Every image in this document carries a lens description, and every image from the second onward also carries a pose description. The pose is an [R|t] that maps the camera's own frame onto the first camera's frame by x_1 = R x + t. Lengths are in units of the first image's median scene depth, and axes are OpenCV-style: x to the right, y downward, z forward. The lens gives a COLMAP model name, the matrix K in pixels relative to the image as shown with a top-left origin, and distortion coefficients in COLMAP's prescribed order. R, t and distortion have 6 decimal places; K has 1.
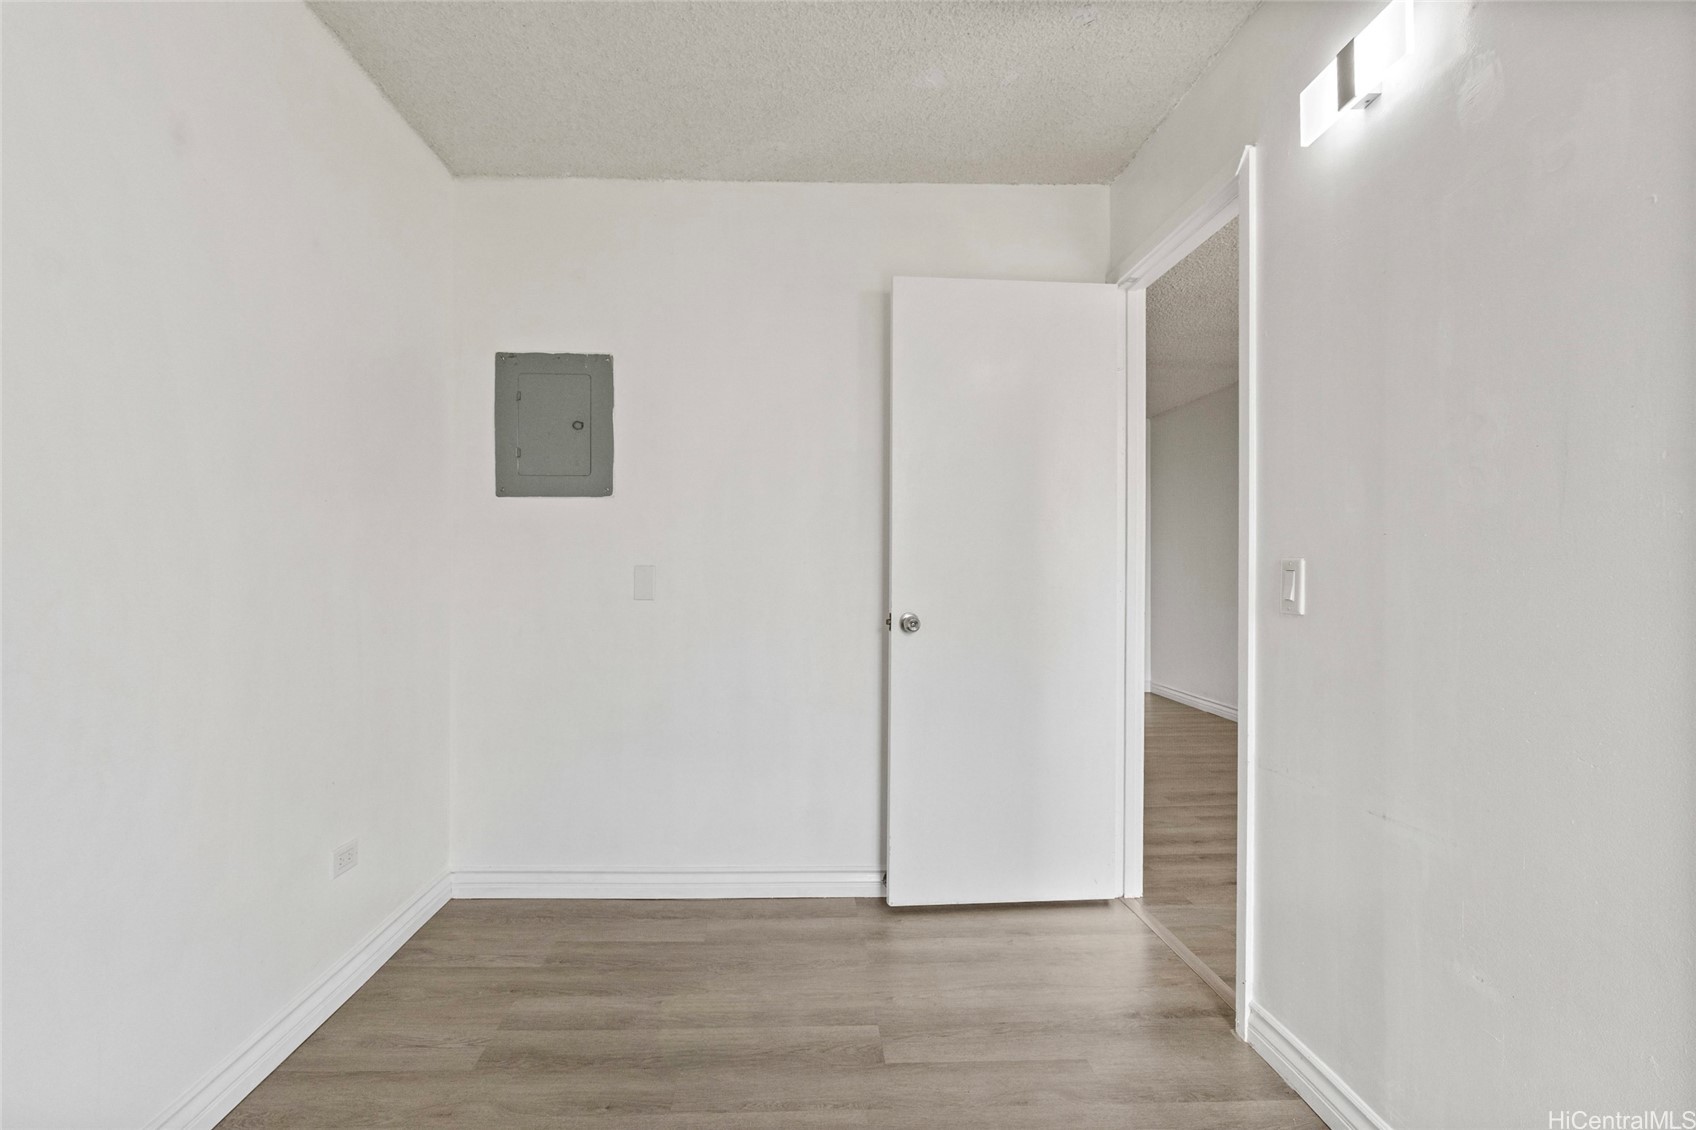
lens RADIAL K [[797.8, 0, 843.9], [0, 797.8, 566.5], [0, 0, 1]] dist [0.000363, 0.002457]
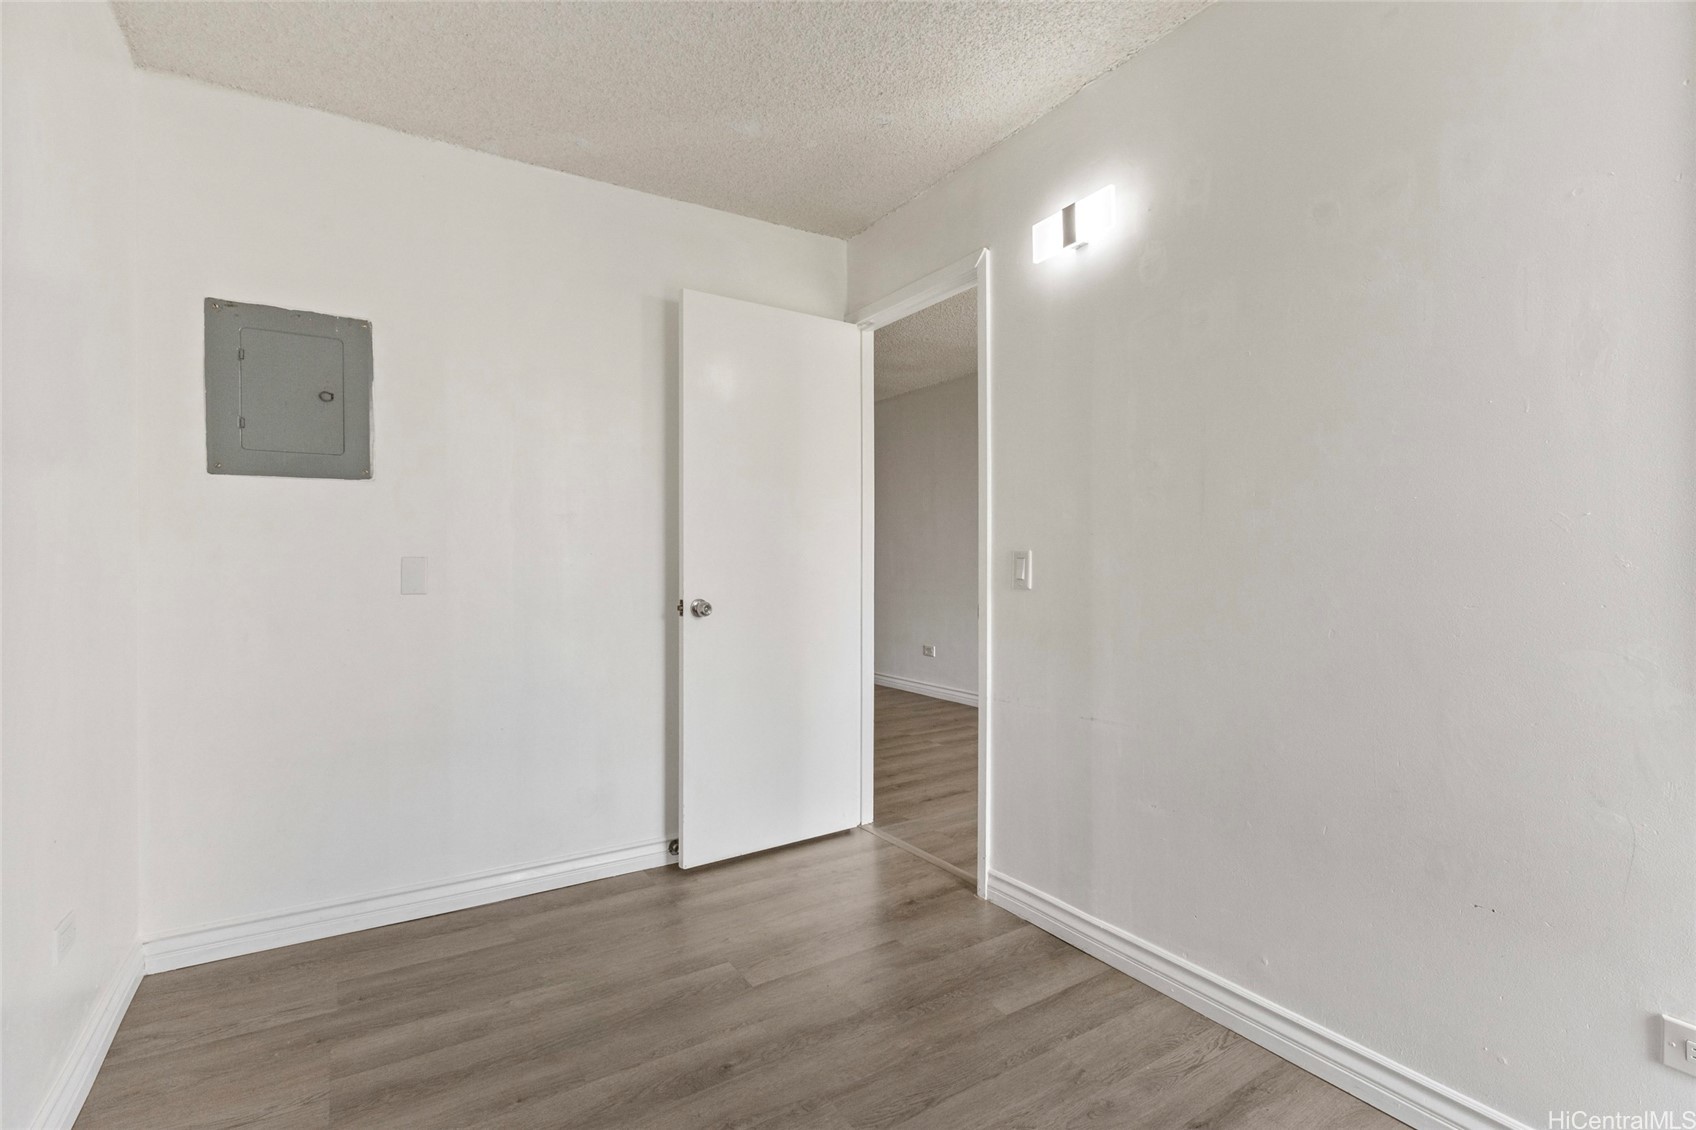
lens RADIAL K [[797.8, 0, 837.9], [0, 797.8, 561.4], [0, 0, 1]] dist [0.000363, 0.002457]
pose [[0.859976, -0.007691, 0.510277, -0.316648], [0.004217, 0.999959, 0.007965, -0.001160], [-0.510318, -0.004698, 0.859973, -0.039525]]
